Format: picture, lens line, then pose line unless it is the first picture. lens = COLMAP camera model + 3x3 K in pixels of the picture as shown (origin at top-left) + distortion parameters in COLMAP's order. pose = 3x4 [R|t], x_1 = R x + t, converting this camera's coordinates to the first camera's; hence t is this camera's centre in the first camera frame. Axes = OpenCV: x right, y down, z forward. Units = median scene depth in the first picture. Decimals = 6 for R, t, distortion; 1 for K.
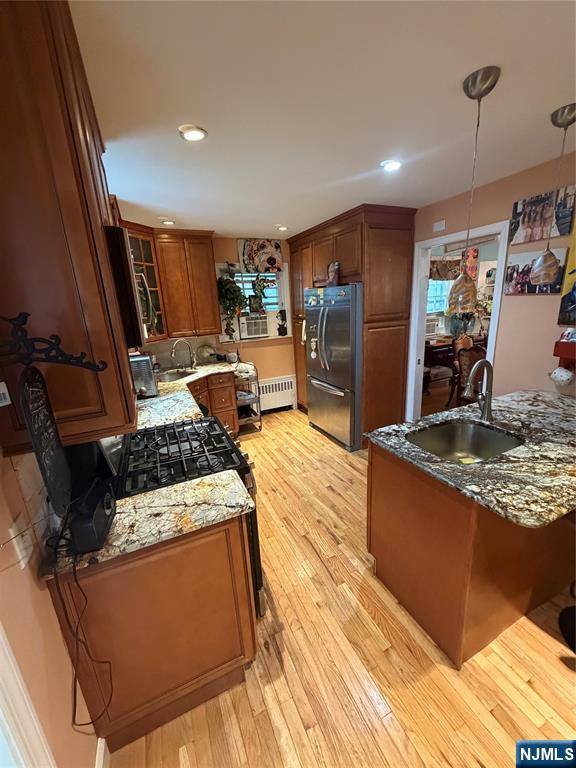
lens RADIAL K [[303.5, 0, 287.2], [0, 303.5, 383.6], [0, 0, 1]] dist [-0.000656, -0.000041]
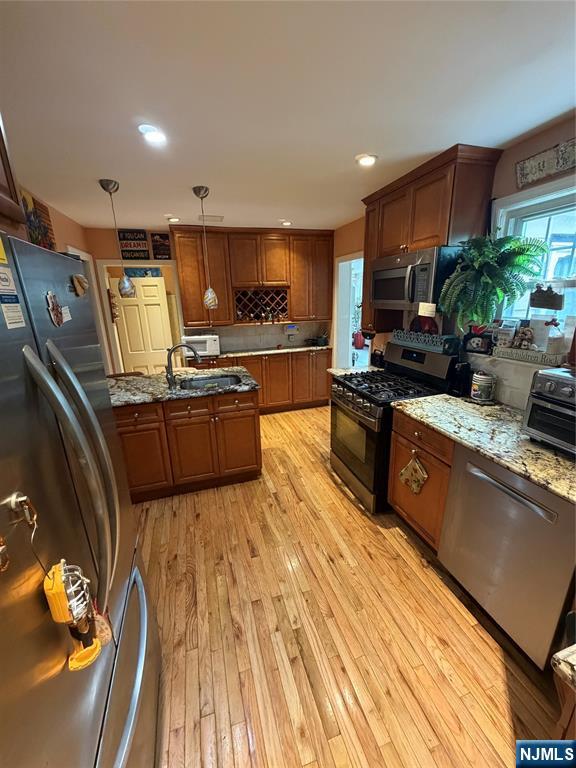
lens RADIAL K [[303.5, 0, 287.6], [0, 303.5, 383.0], [0, 0, 1]] dist [-0.000656, -0.000041]
pose [[-0.988972, 0.043910, 0.141444, -0.076569], [0.110209, 0.856179, 0.504789, -0.475889], [-0.098936, 0.514810, -0.851576, 1.796419]]
